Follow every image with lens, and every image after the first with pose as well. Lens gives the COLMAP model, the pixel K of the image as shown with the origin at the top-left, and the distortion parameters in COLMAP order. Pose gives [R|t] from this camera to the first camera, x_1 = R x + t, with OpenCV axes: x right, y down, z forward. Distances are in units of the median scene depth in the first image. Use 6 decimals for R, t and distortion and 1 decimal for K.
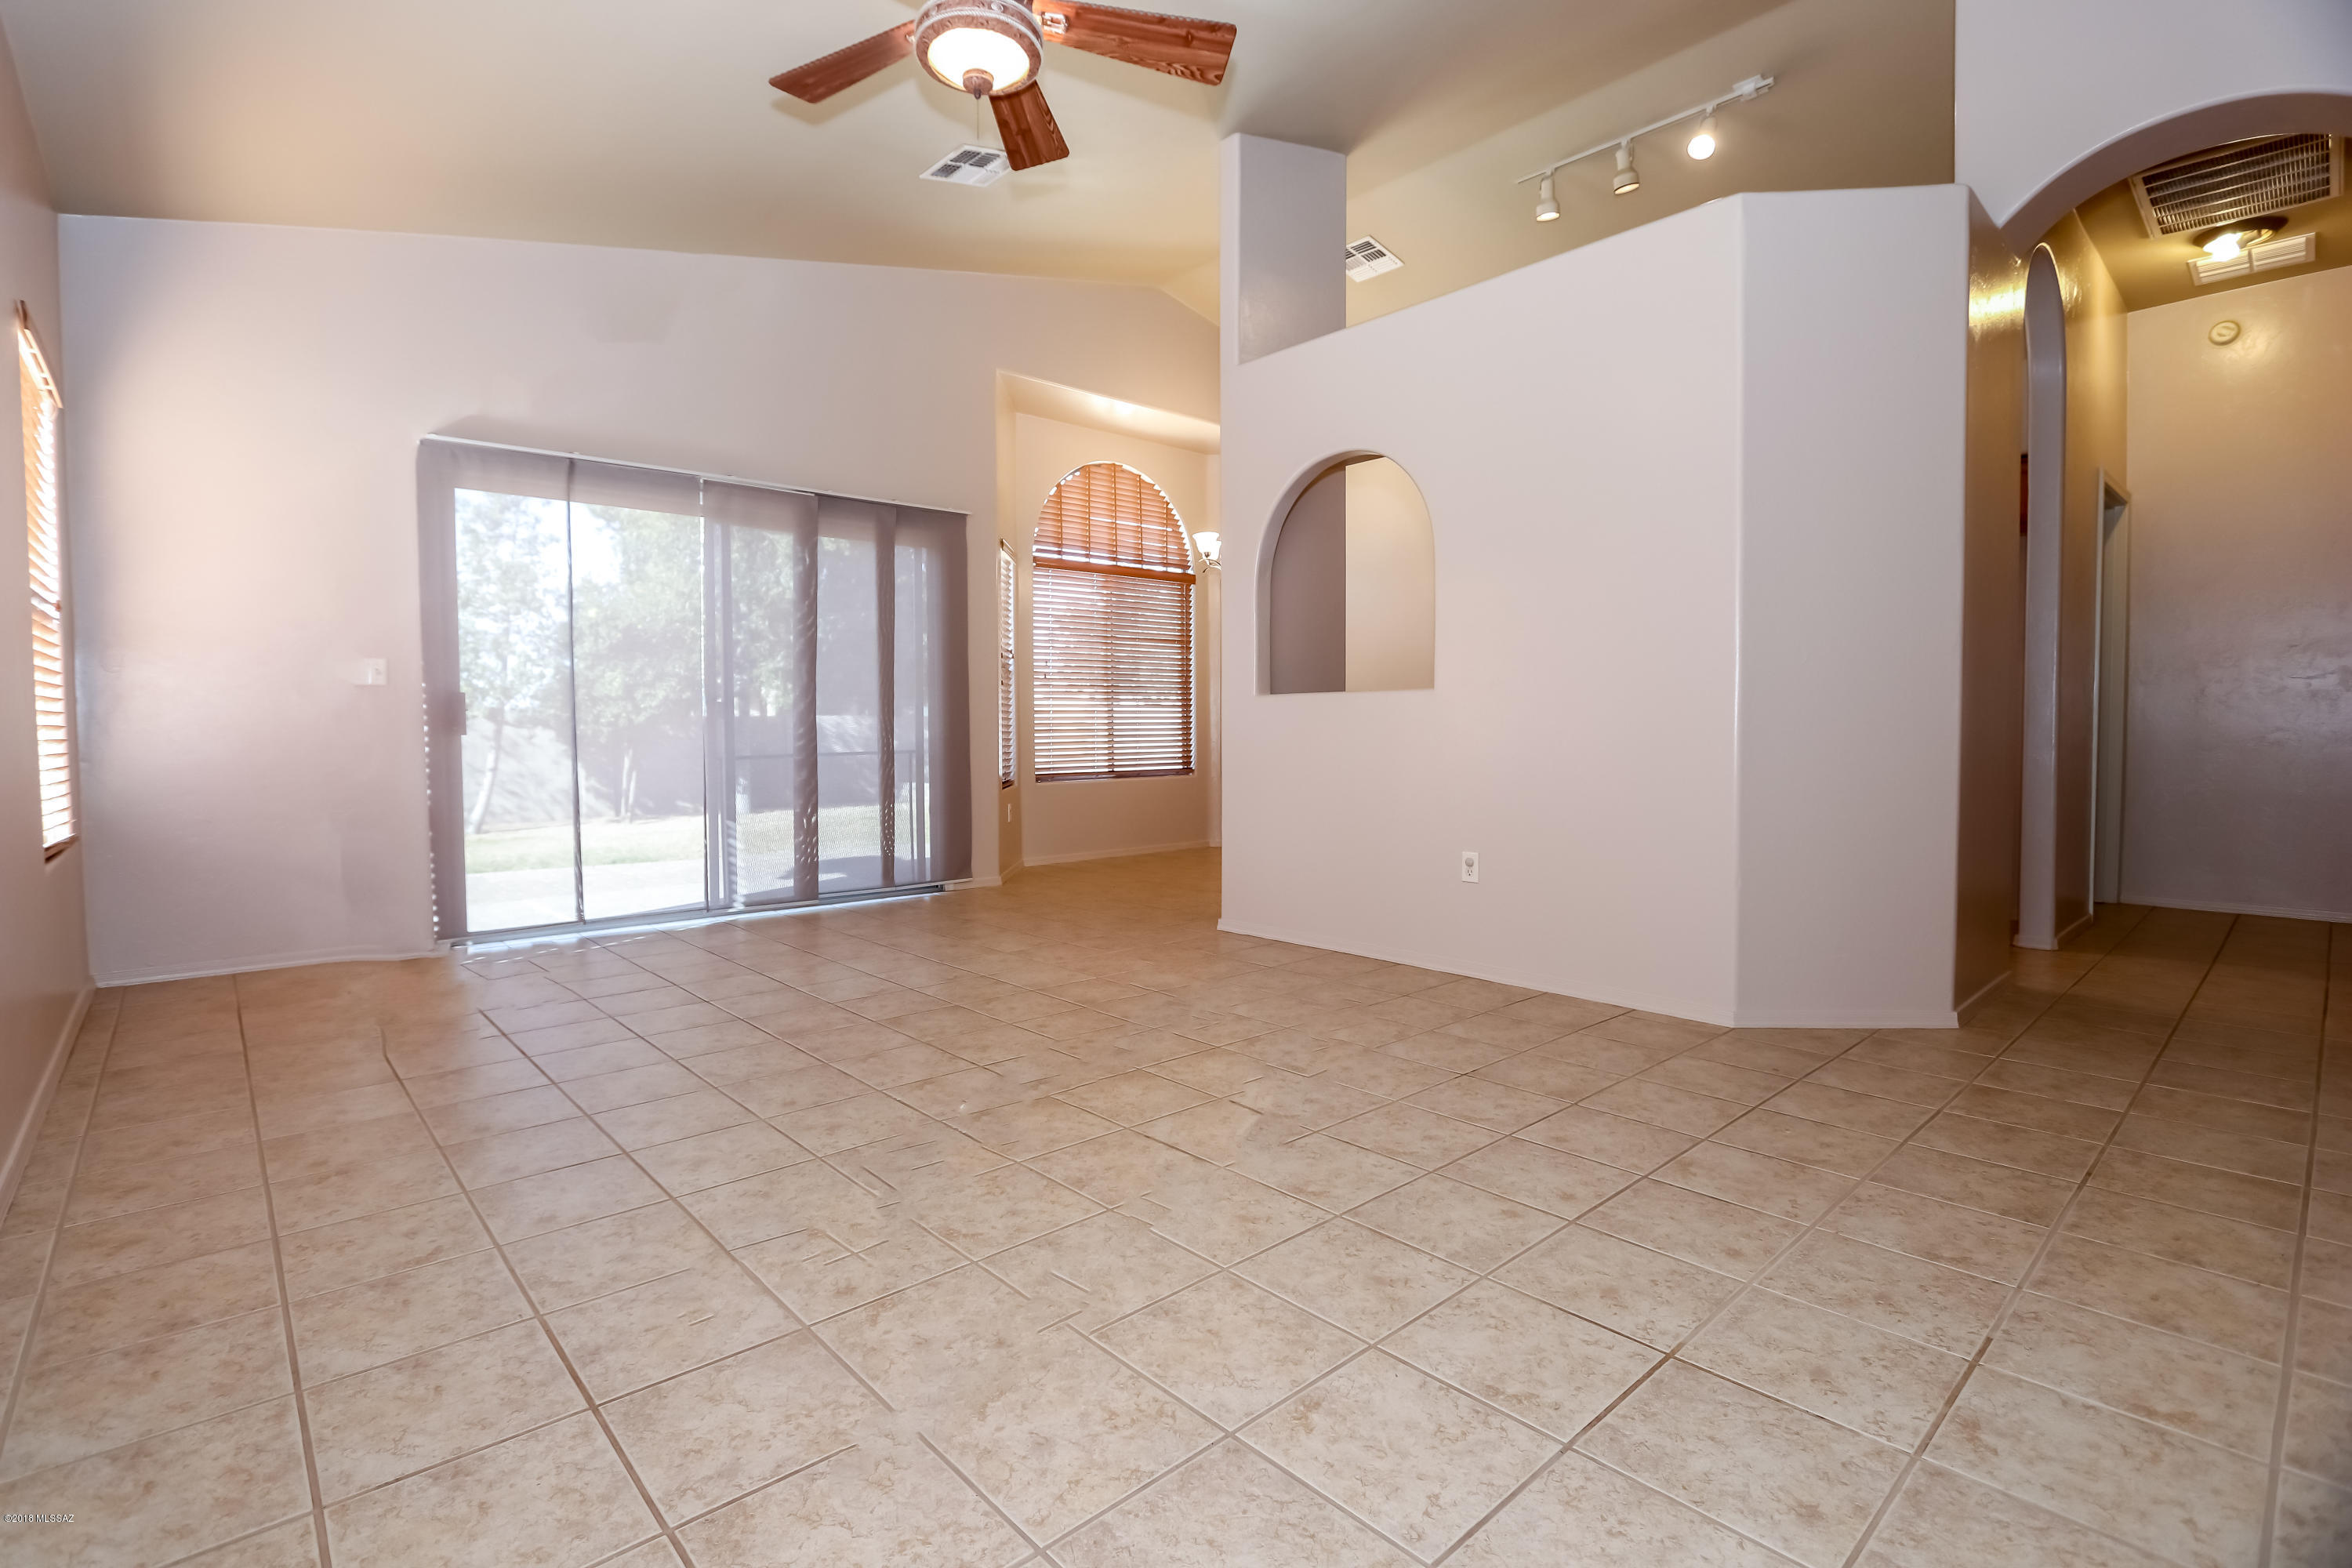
lens RADIAL K [[1087.7, 0, 1134.8], [0, 1087.7, 766.0], [0, 0, 1]] dist [-0.016946, 0.001274]
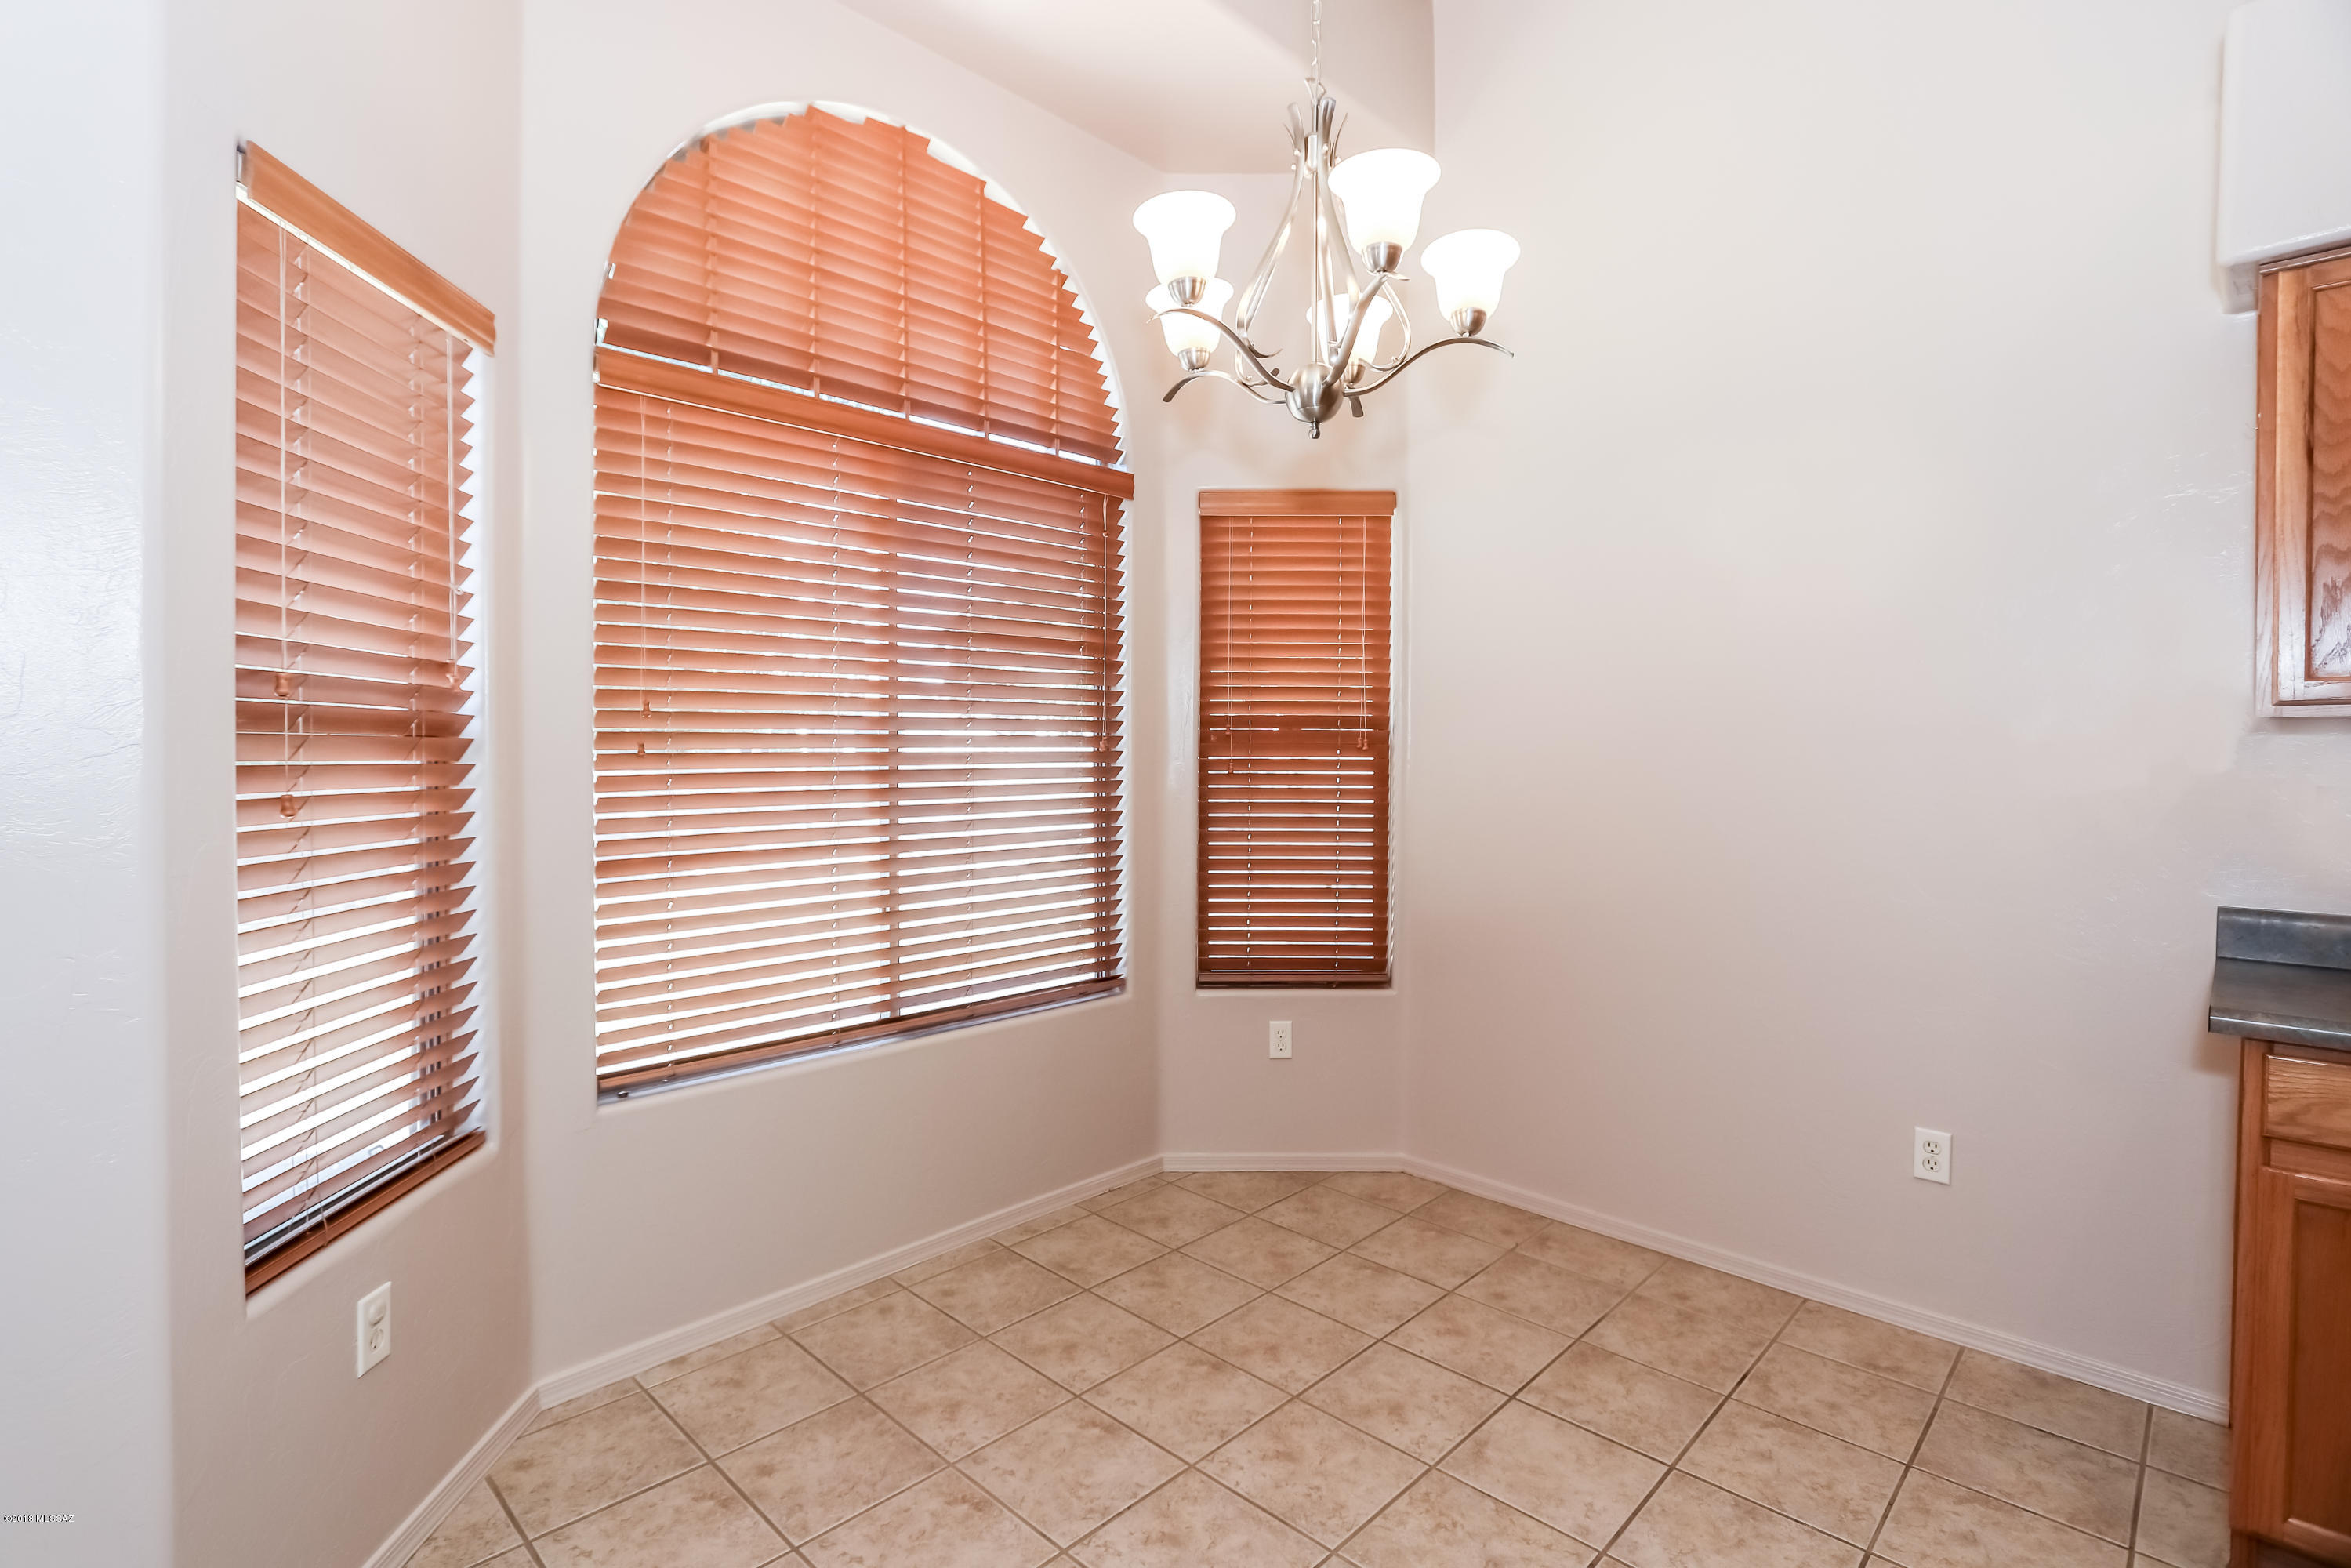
lens RADIAL K [[1119.5, 0, 1133.9], [0, 1119.5, 766.7], [0, 0, 1]] dist [-0.015575, -0.000027]
pose [[0.997473, 0.009303, 0.070433, 0.029145], [-0.008344, 0.999869, -0.013899, -0.067805], [-0.070553, 0.013276, 0.997420, 0.614199]]
